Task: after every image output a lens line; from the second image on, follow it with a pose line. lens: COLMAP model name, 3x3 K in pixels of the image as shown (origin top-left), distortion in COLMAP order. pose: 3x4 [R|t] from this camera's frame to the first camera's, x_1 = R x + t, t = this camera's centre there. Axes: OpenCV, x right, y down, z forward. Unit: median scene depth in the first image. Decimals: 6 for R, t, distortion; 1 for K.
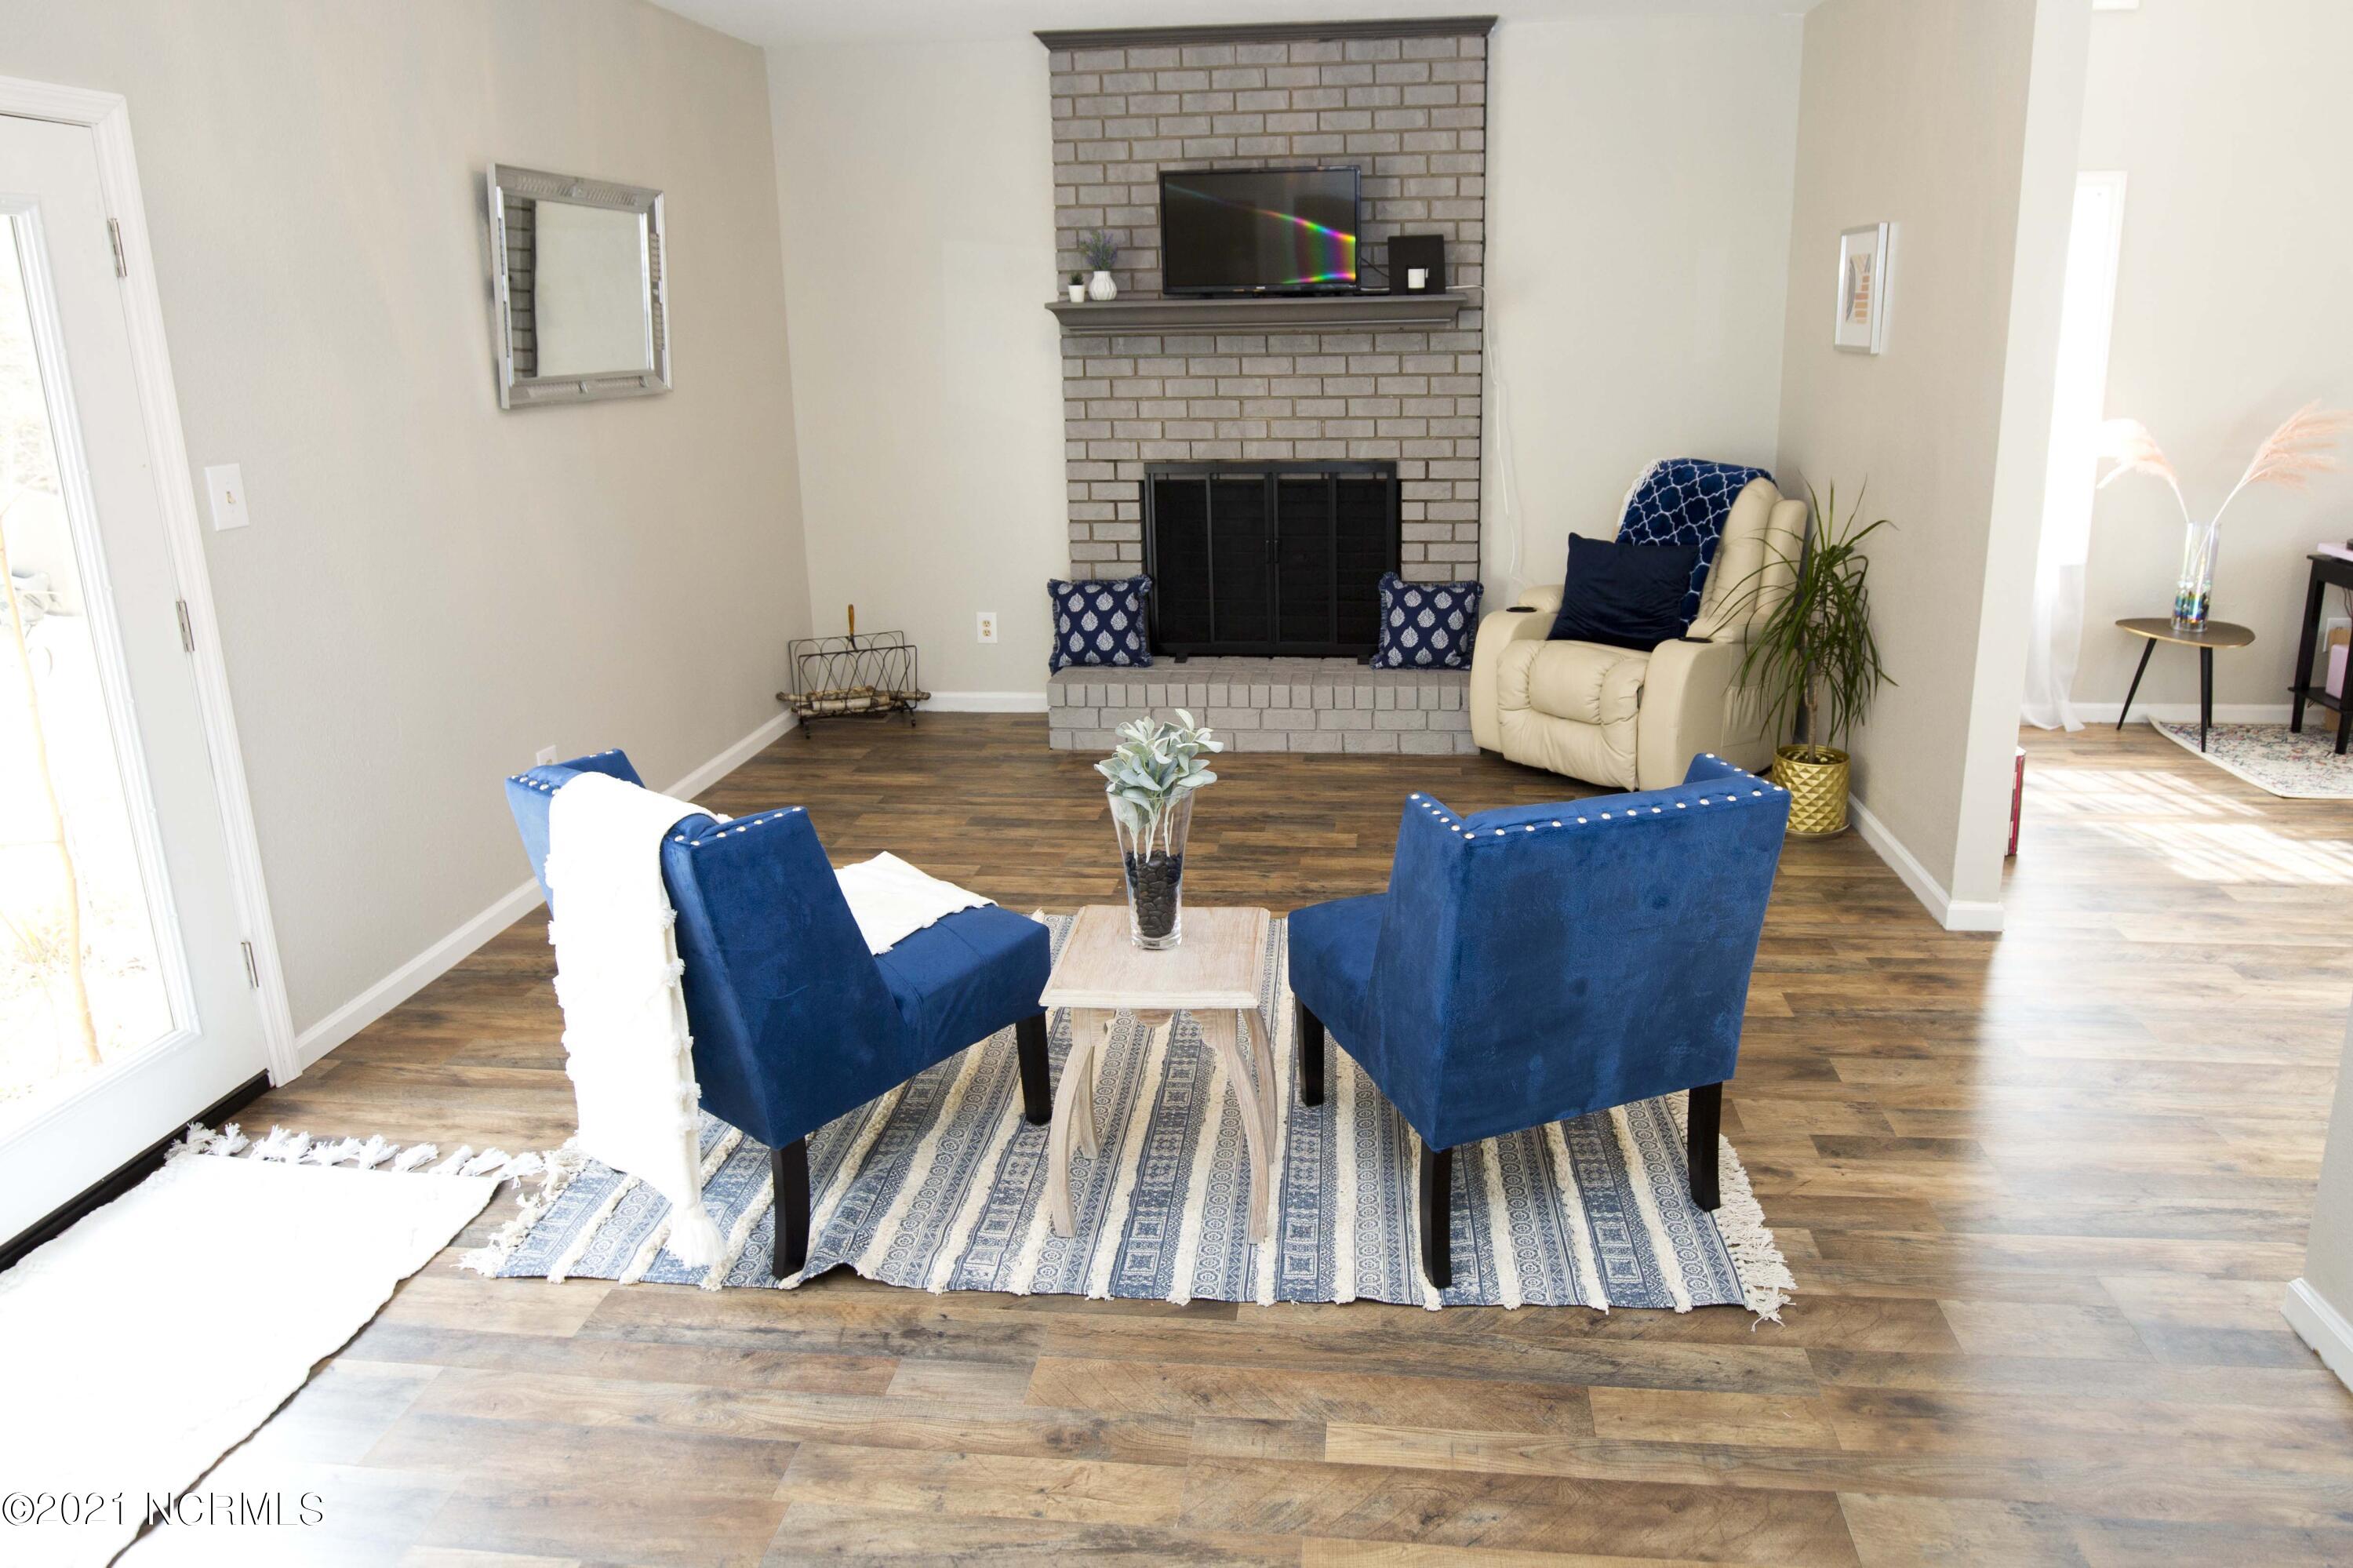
lens RADIAL K [[1426.9, 0, 1234.1], [0, 1426.9, 643.1], [0, 0, 1]] dist [-0.026363, 0.000900]
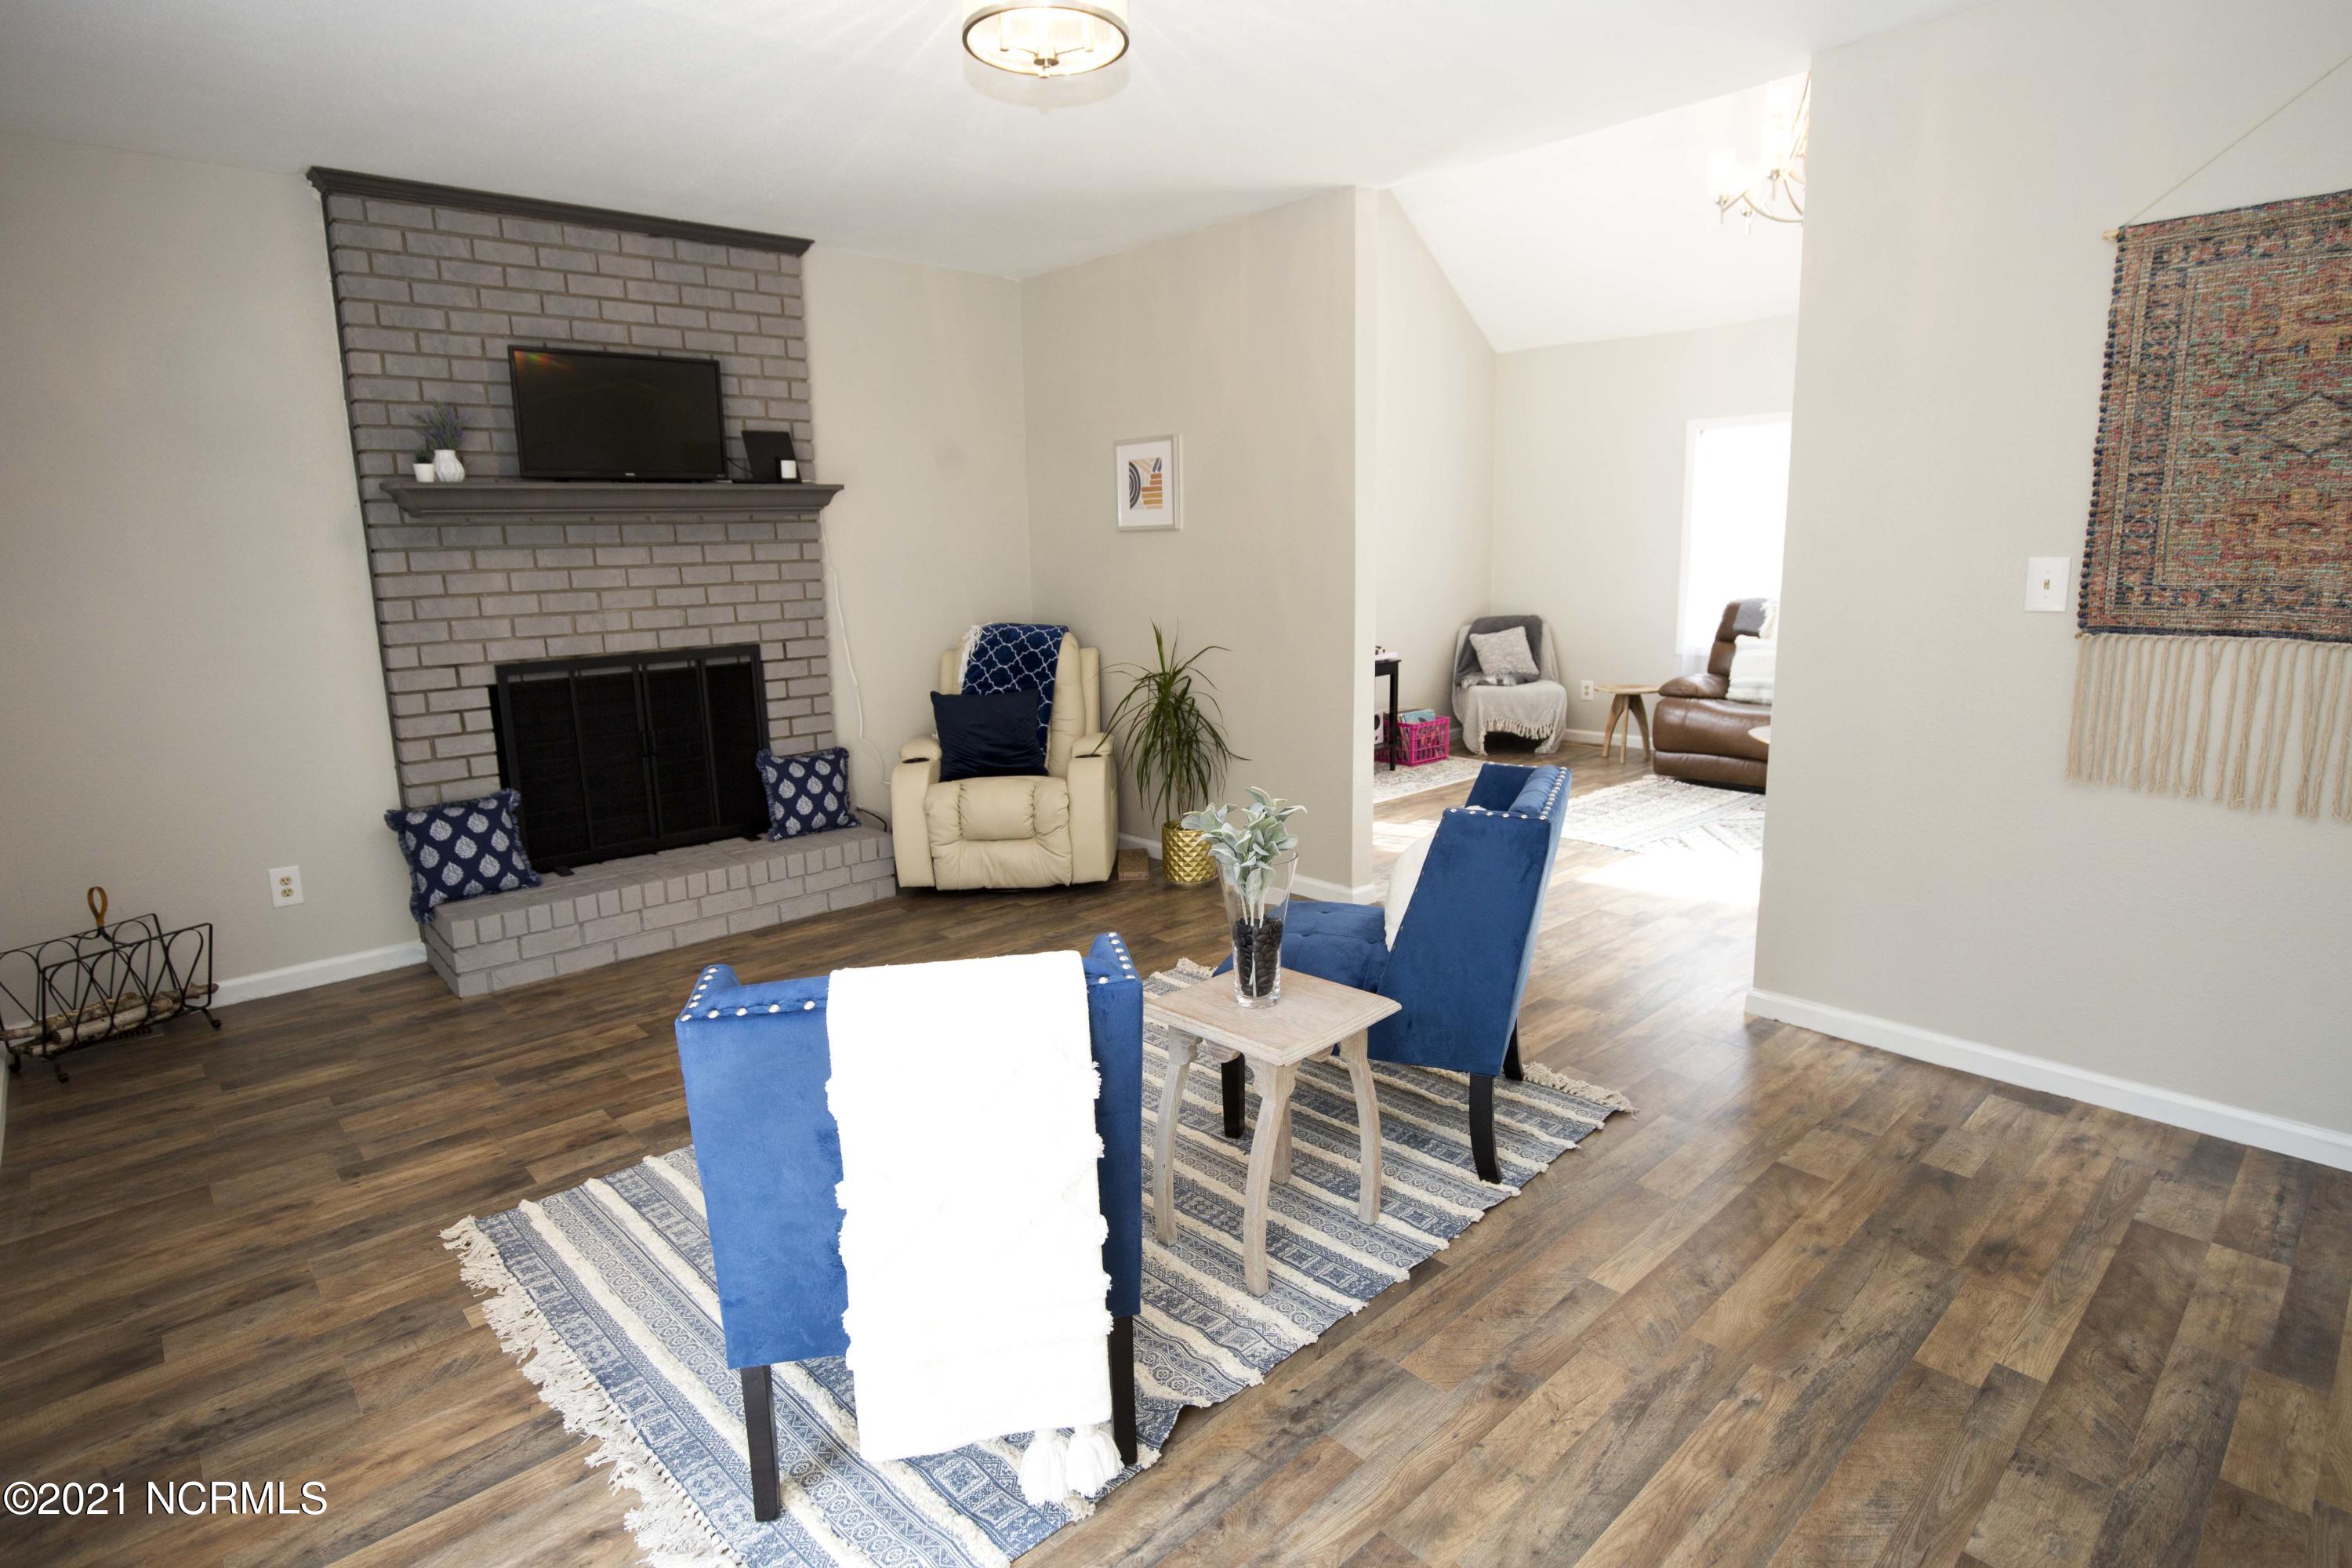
lens RADIAL K [[1228.5, 0, 1155.3], [0, 1228.5, 772.6], [0, 0, 1]] dist [-0.025863, -0.000417]
pose [[0.666223, -0.136296, 0.733192, -0.376014], [0.180039, 0.983472, 0.019227, 0.001516], [-0.723694, 0.119193, 0.679750, 0.186933]]
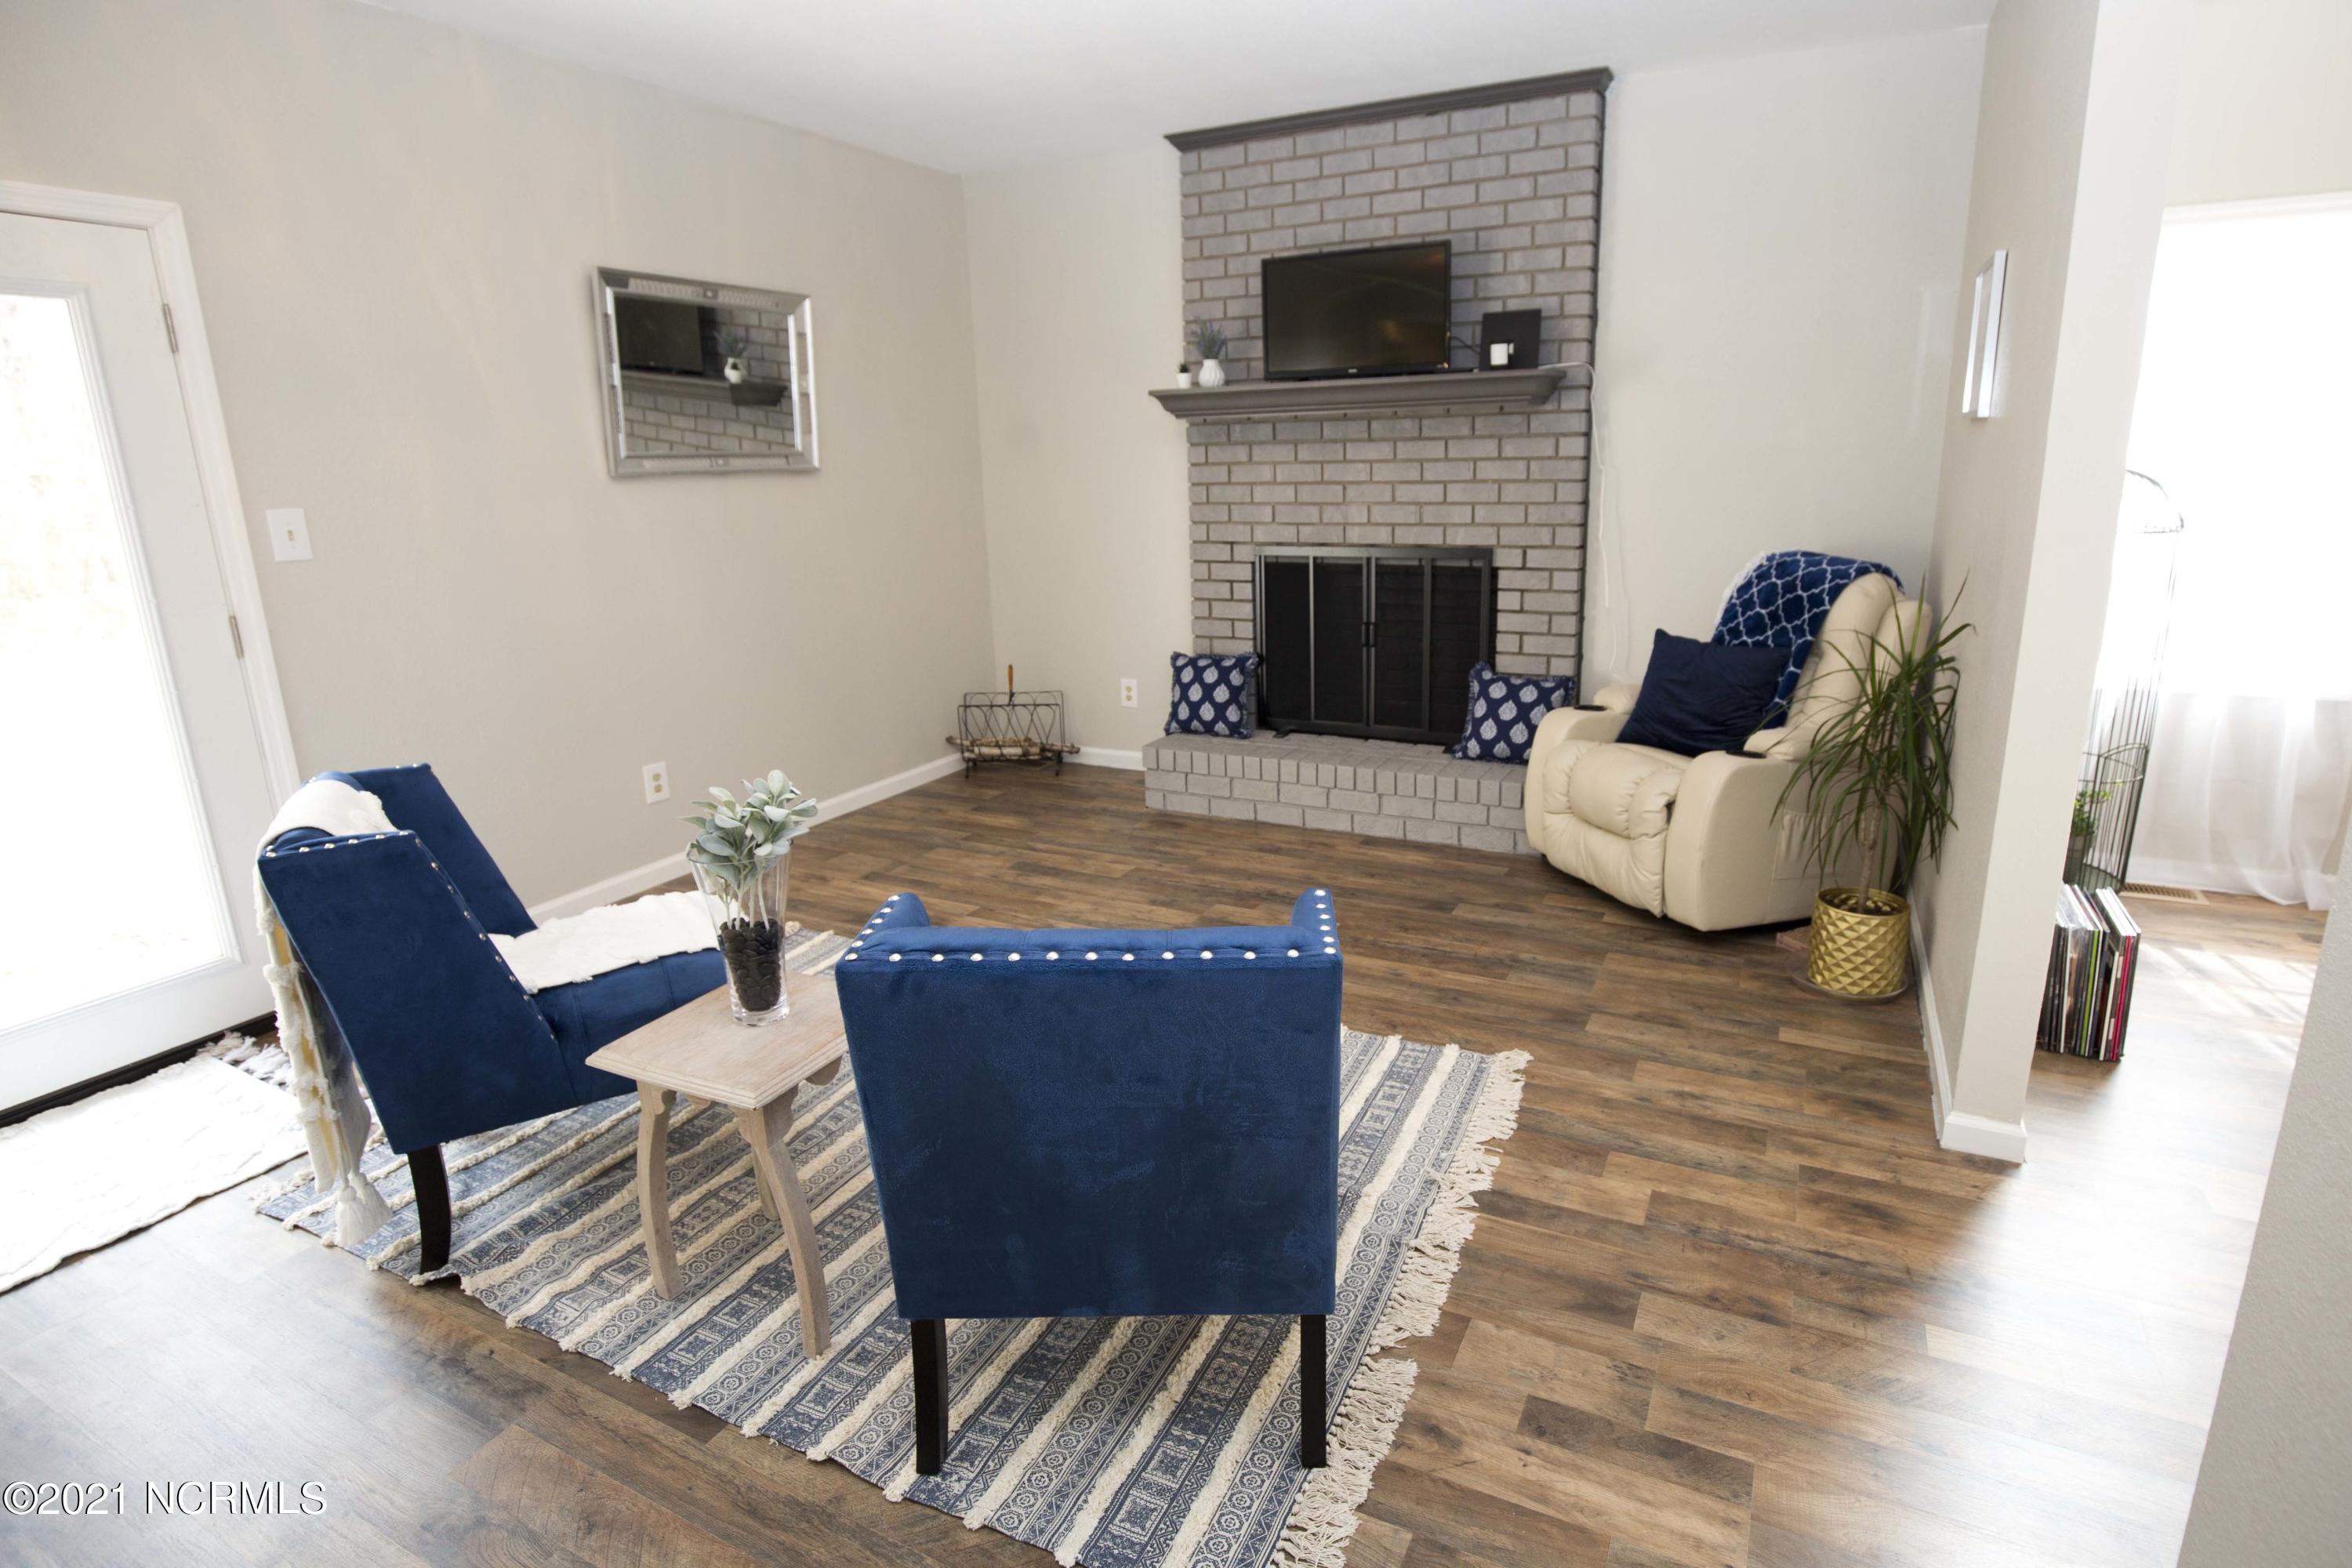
lens RADIAL K [[1175.5, 0, 1215.5], [0, 1175.5, 749.6], [0, 0, 1]] dist [-0.028193, 0.000153]
pose [[0.935511, 0.081164, -0.343848, 0.228598], [-0.072486, 0.996644, 0.038041, -0.007371], [0.345781, -0.010664, 0.938255, 0.184298]]
